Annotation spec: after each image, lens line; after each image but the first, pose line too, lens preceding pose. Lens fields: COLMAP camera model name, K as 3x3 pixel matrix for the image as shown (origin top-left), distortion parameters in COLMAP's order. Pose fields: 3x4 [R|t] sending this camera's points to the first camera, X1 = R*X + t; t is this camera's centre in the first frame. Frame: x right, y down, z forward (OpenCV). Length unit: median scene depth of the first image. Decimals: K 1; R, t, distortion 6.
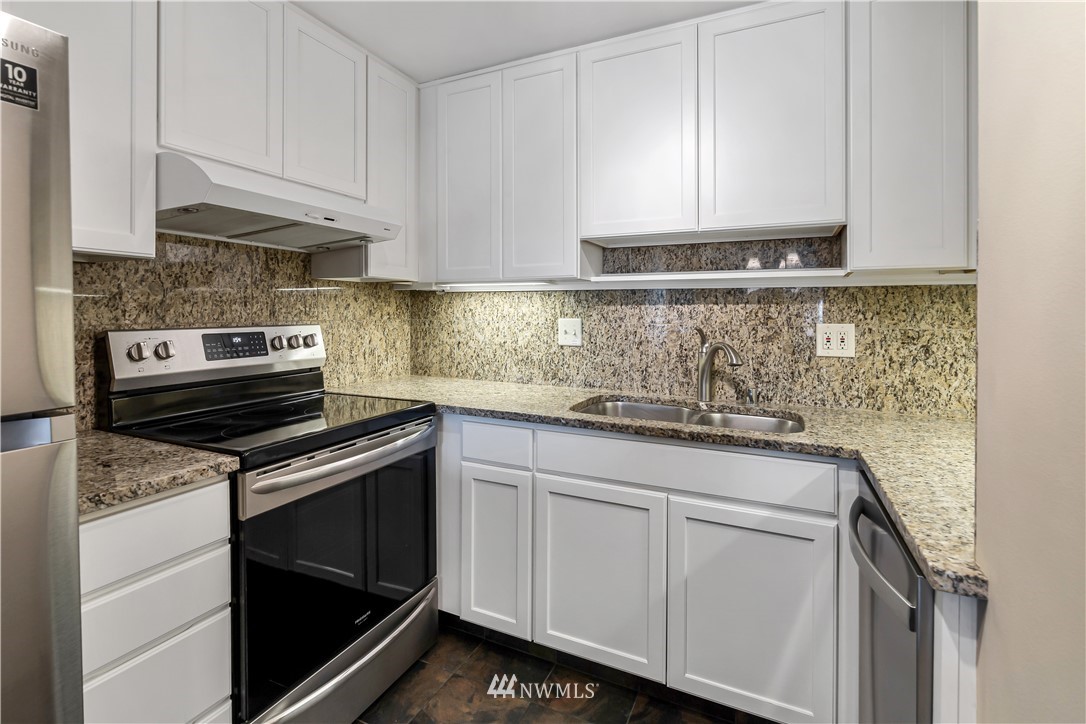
lens RADIAL K [[508.8, 0, 533.8], [0, 508.8, 315.7], [0, 0, 1]] dist [0.002341, -0.001151]
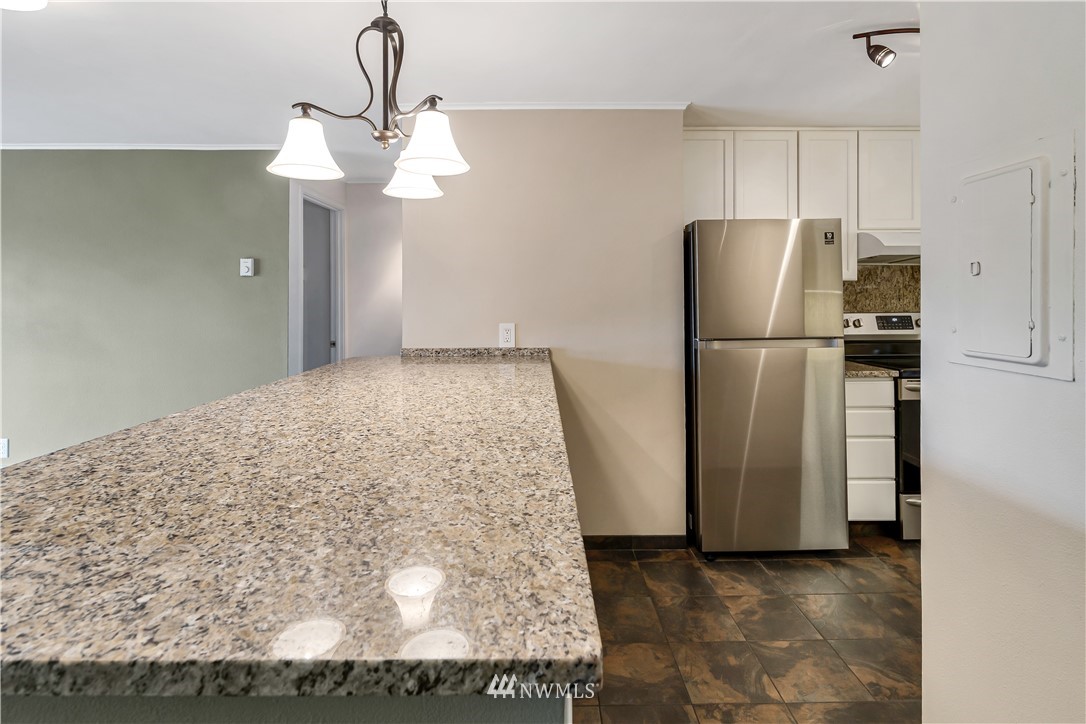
lens RADIAL K [[508.8, 0, 539.8], [0, 508.8, 297.6], [0, 0, 1]] dist [0.002341, -0.001151]
pose [[0.437052, -0.003191, -0.899431, 0.513045], [-0.001636, 0.999989, -0.004343, -0.021700], [0.899435, 0.003370, 0.437042, -0.961573]]
